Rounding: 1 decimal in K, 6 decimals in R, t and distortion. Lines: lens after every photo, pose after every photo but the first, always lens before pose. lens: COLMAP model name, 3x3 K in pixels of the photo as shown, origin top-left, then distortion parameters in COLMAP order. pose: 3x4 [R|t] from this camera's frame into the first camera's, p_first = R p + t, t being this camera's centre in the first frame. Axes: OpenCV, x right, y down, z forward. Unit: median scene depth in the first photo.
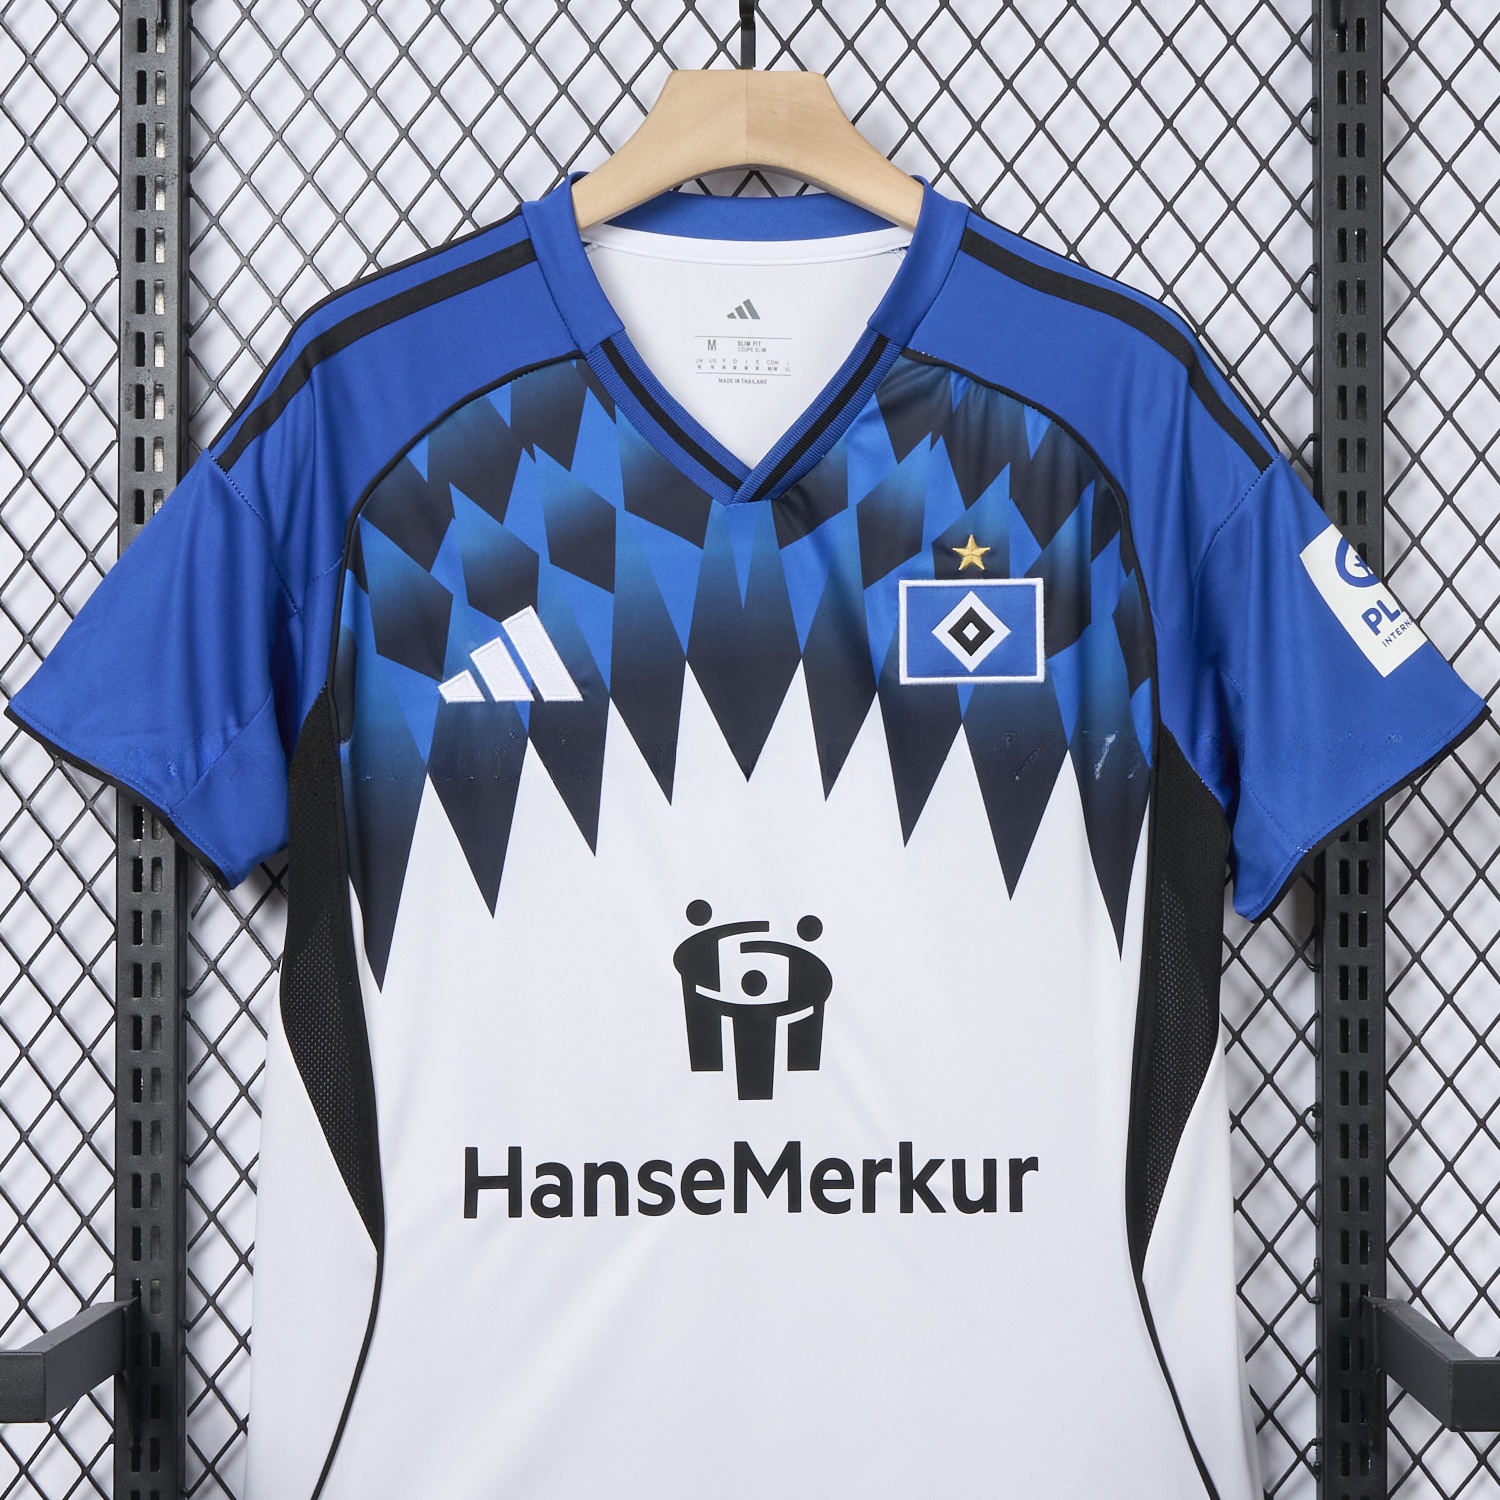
lens RADIAL K [[3868.1, 0, 750.0], [0, 3868.1, 750.0], [0, 0, 1]] dist [-0.043682, 0.368565]
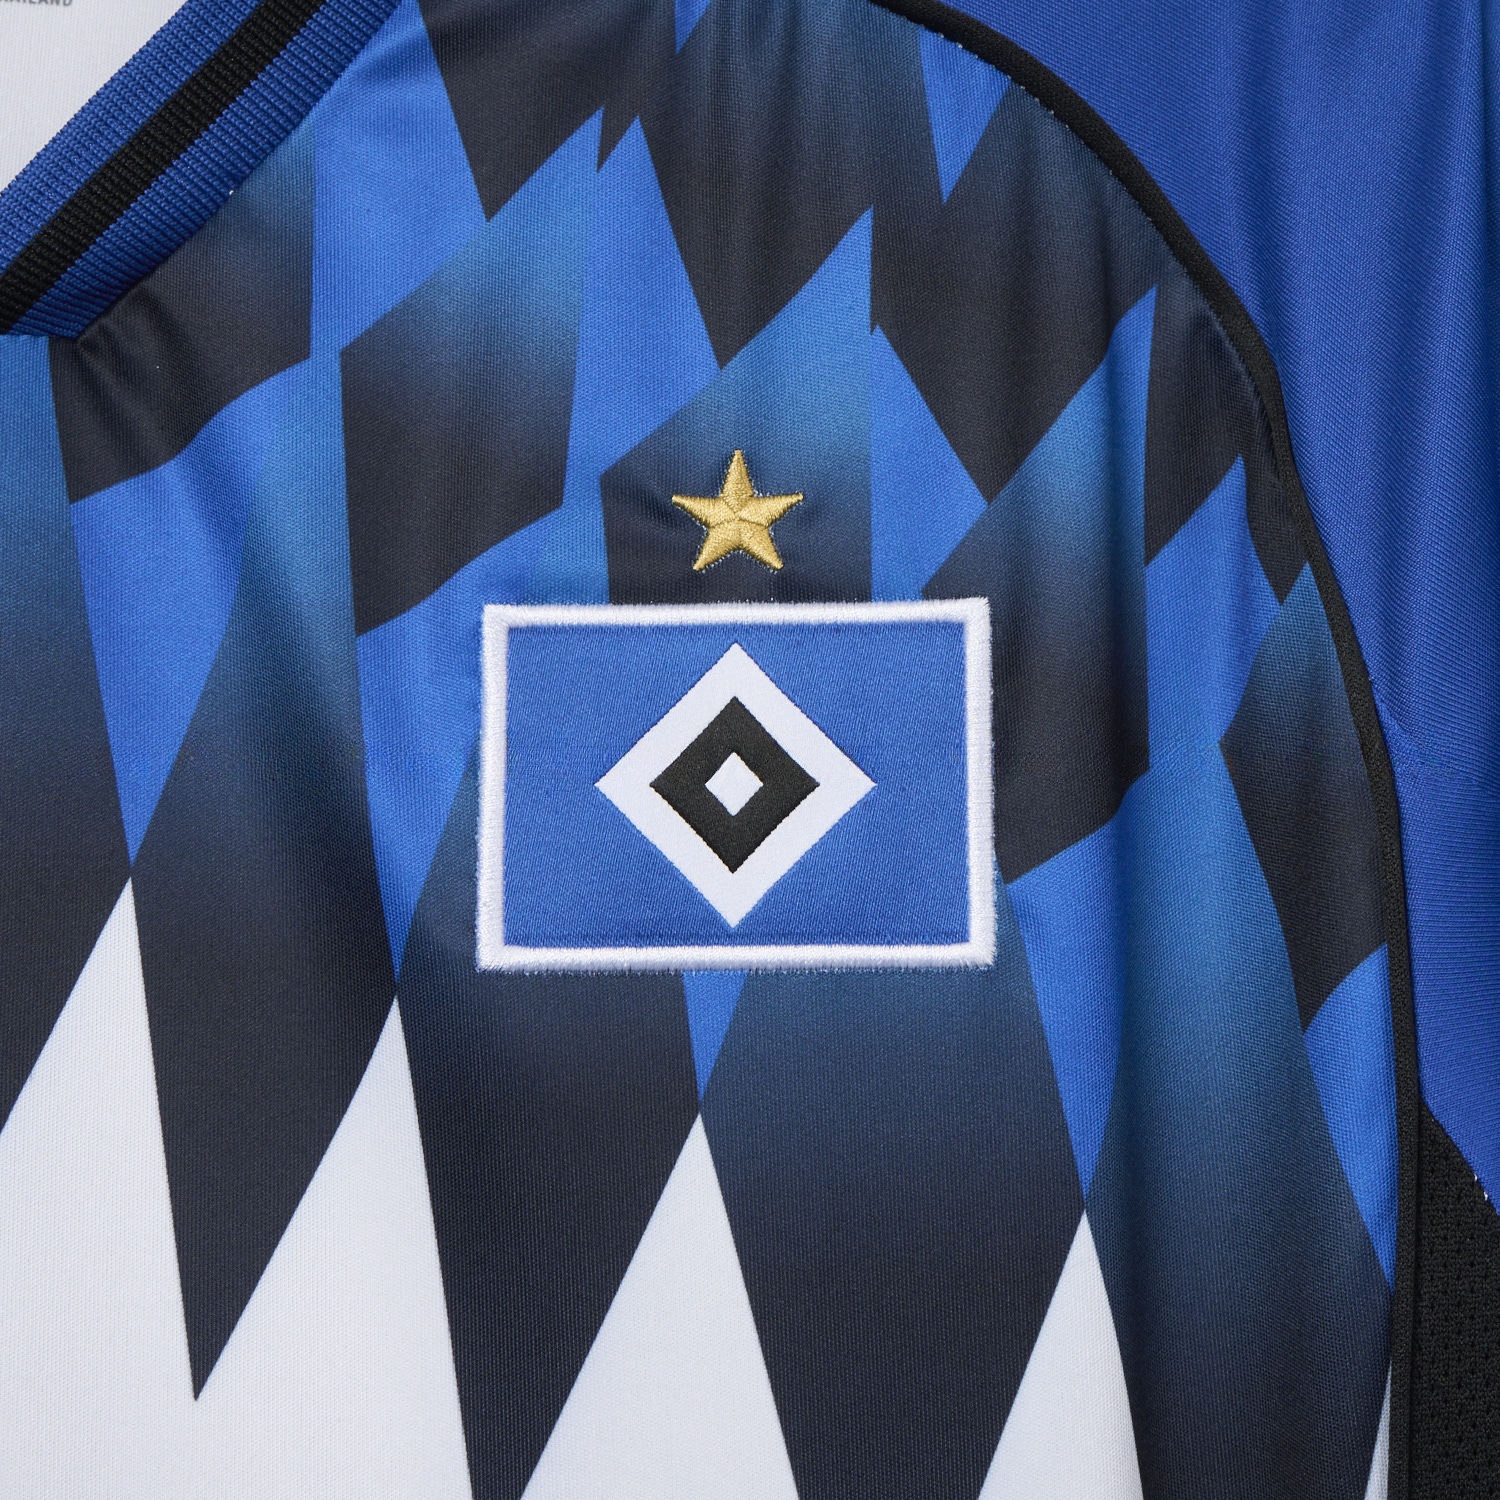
lens RADIAL K [[3280.7, 0, 750.0], [0, 3280.7, 750.0], [0, 0, 1]] dist [0.026504, -0.010020]
pose [[0.997287, 0.017351, 0.071541, 0.041046], [-0.005781, 0.987285, -0.158855, 0.004762], [-0.073388, 0.158010, 0.984707, 0.761931]]
